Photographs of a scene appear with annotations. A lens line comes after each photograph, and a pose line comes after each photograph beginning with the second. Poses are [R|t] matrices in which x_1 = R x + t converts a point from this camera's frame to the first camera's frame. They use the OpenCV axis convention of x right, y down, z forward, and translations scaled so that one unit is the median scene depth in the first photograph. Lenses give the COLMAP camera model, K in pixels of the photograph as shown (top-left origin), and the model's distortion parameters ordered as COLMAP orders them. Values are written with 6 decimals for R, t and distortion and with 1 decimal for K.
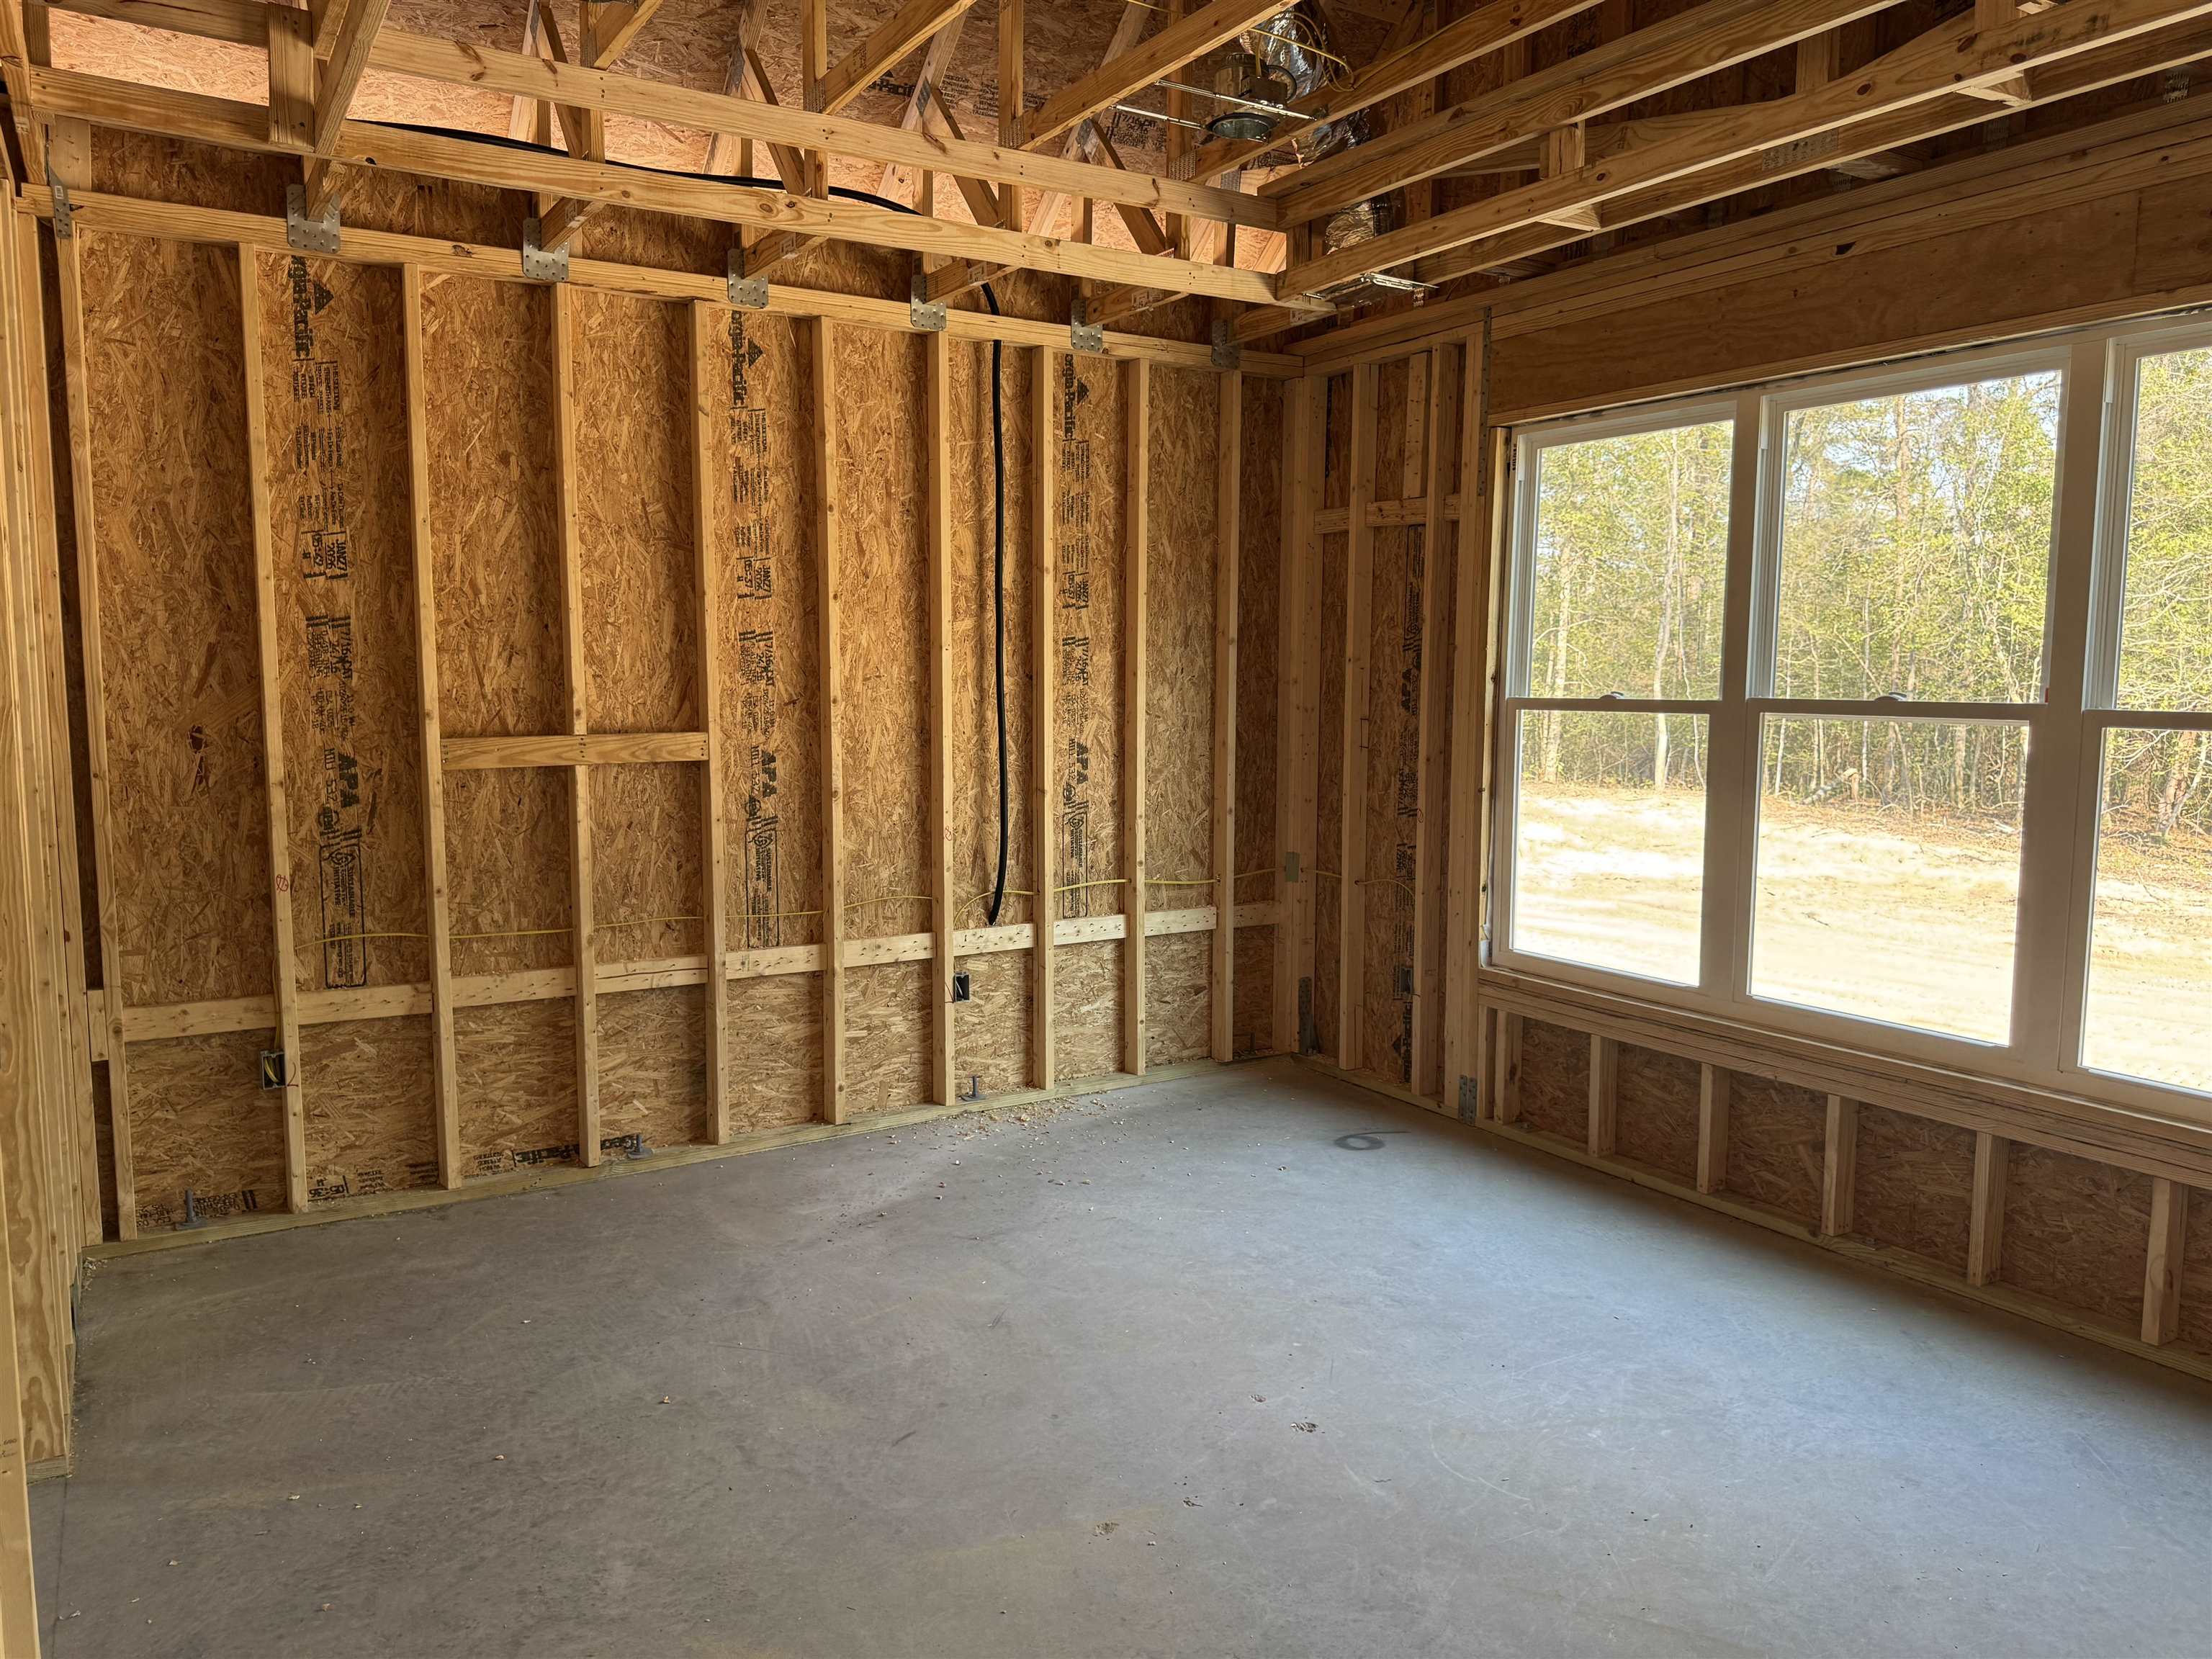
lens RADIAL K [[1549.2, 0, 1089.5], [0, 1549.2, 845.3], [0, 0, 1]] dist [0.092364, -0.103691]
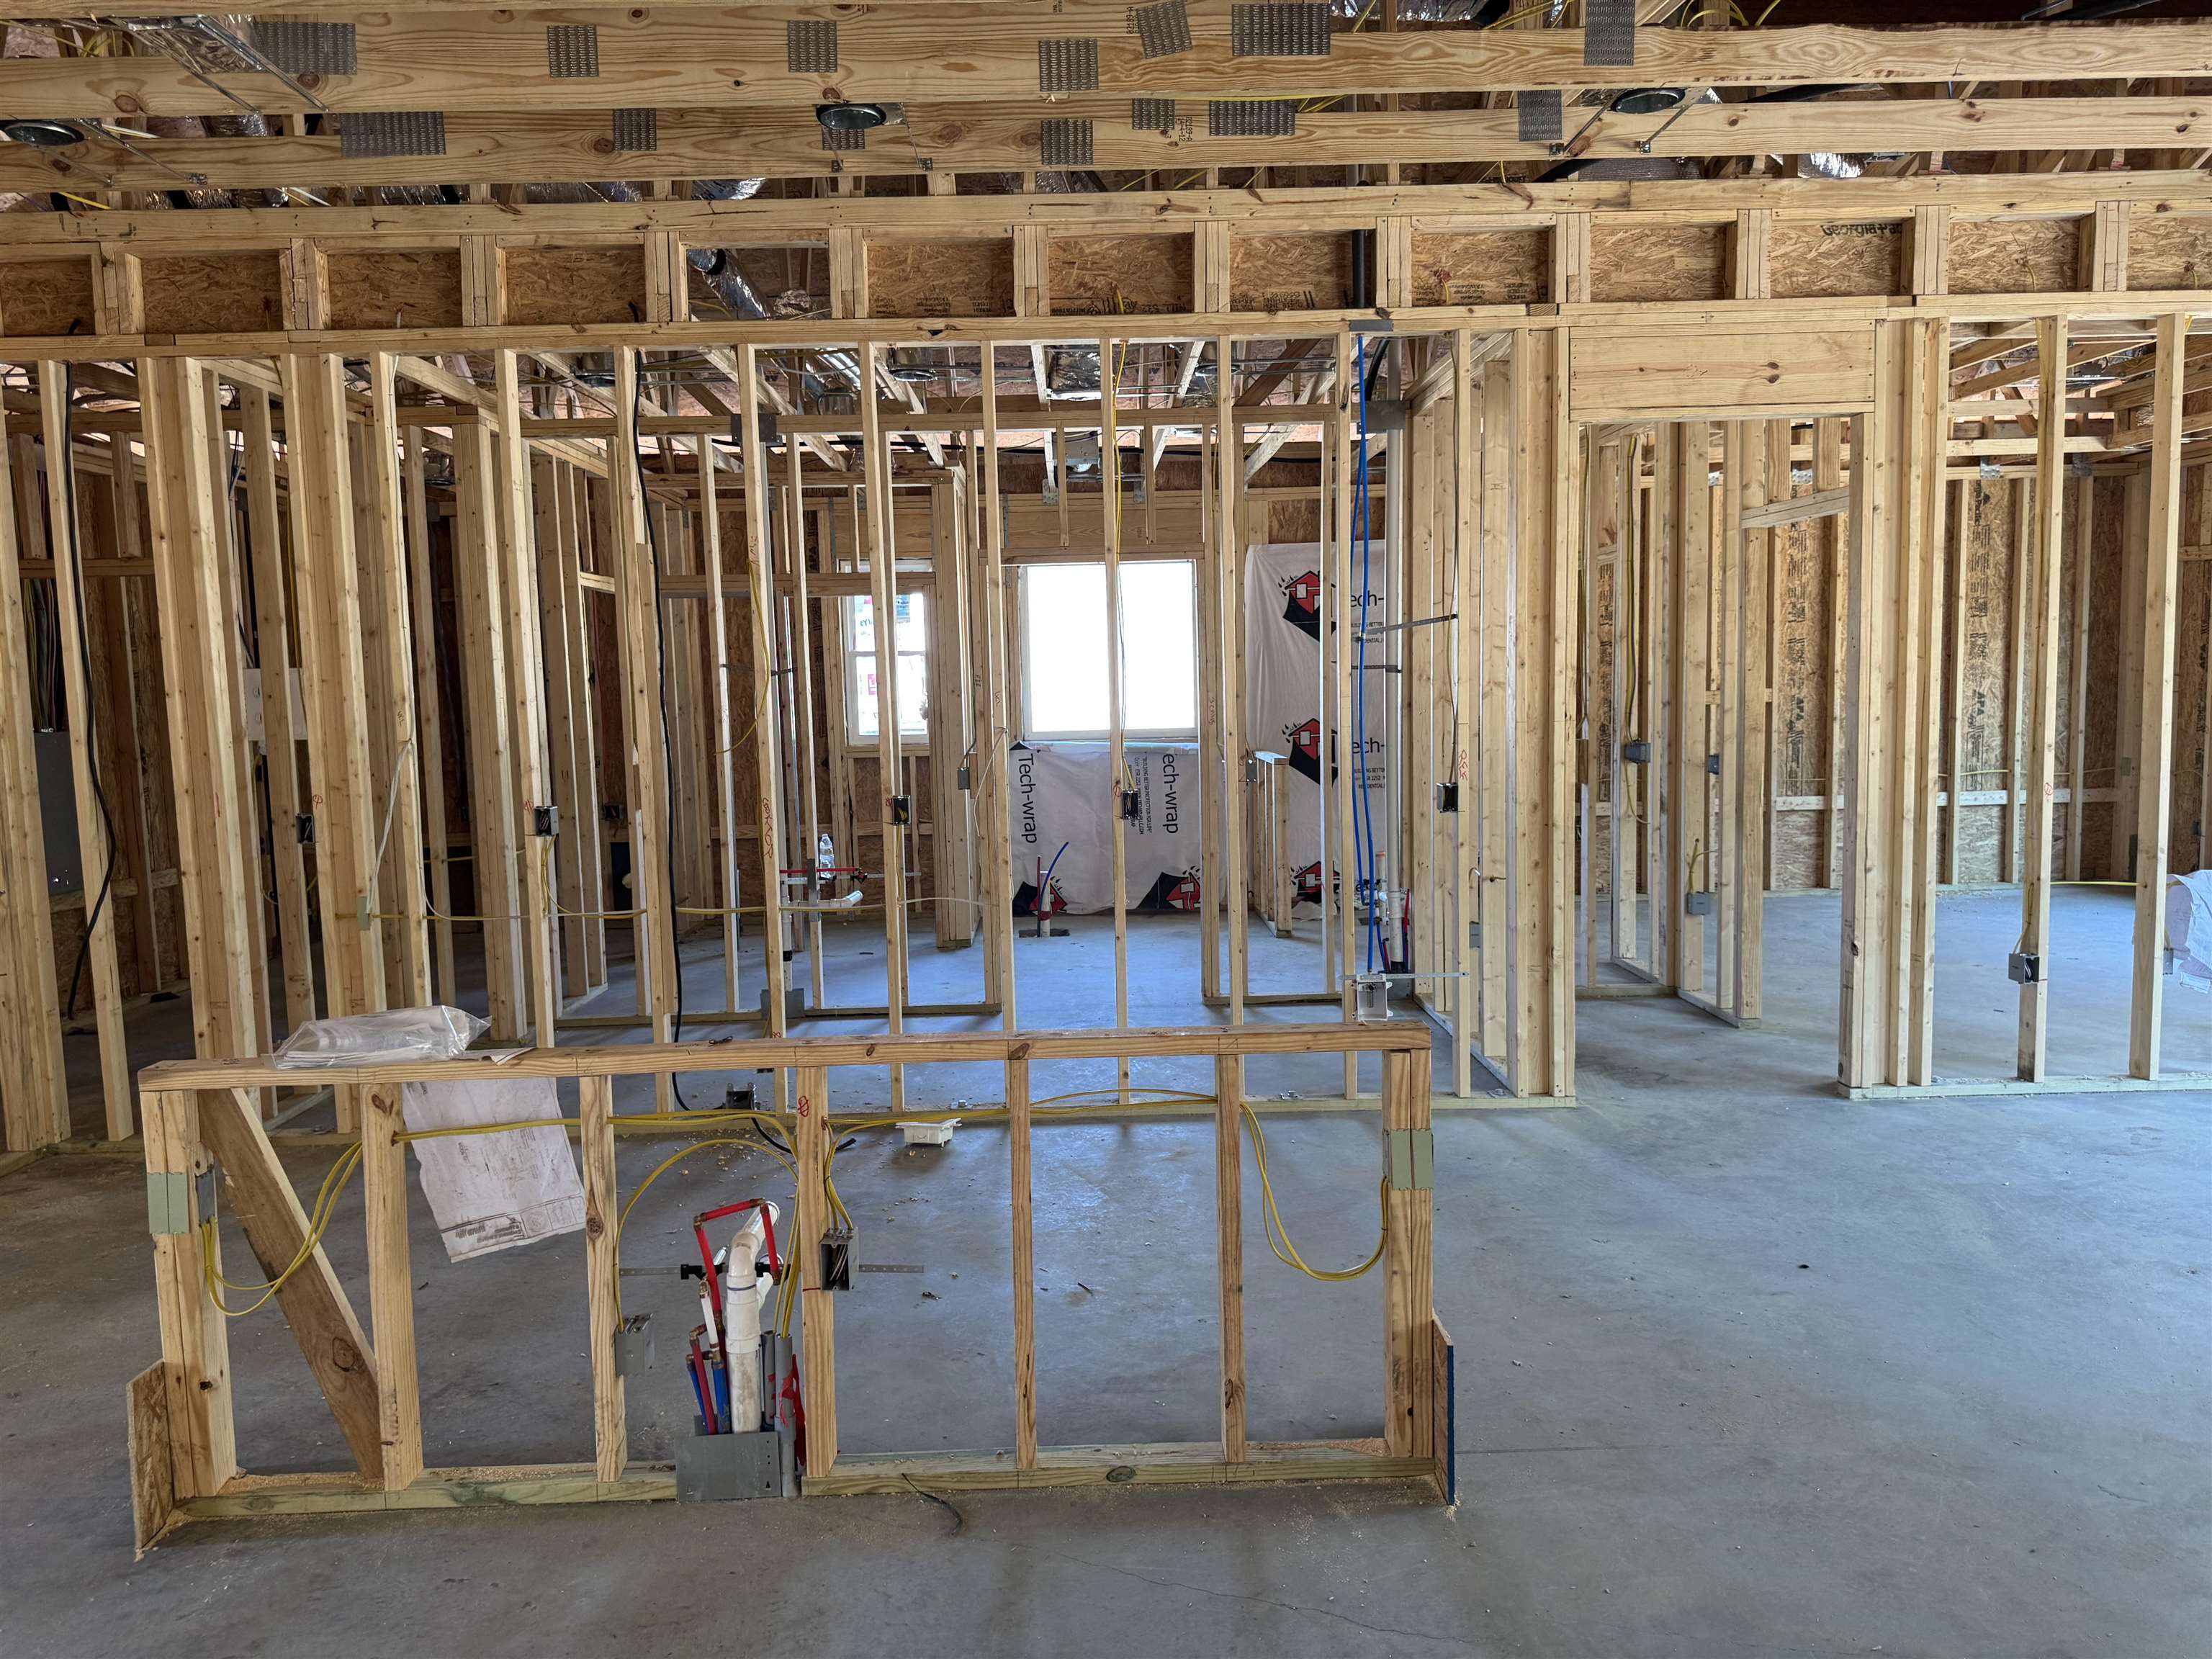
lens RADIAL K [[1549.2, 0, 1139.3], [0, 1549.2, 820.6], [0, 0, 1]] dist [0.092364, -0.103691]
pose [[0.880277, 0.020313, -0.474026, 0.005845], [-0.026327, 0.999635, -0.006054, 0.119267], [0.473730, 0.017809, 0.880490, -1.064222]]
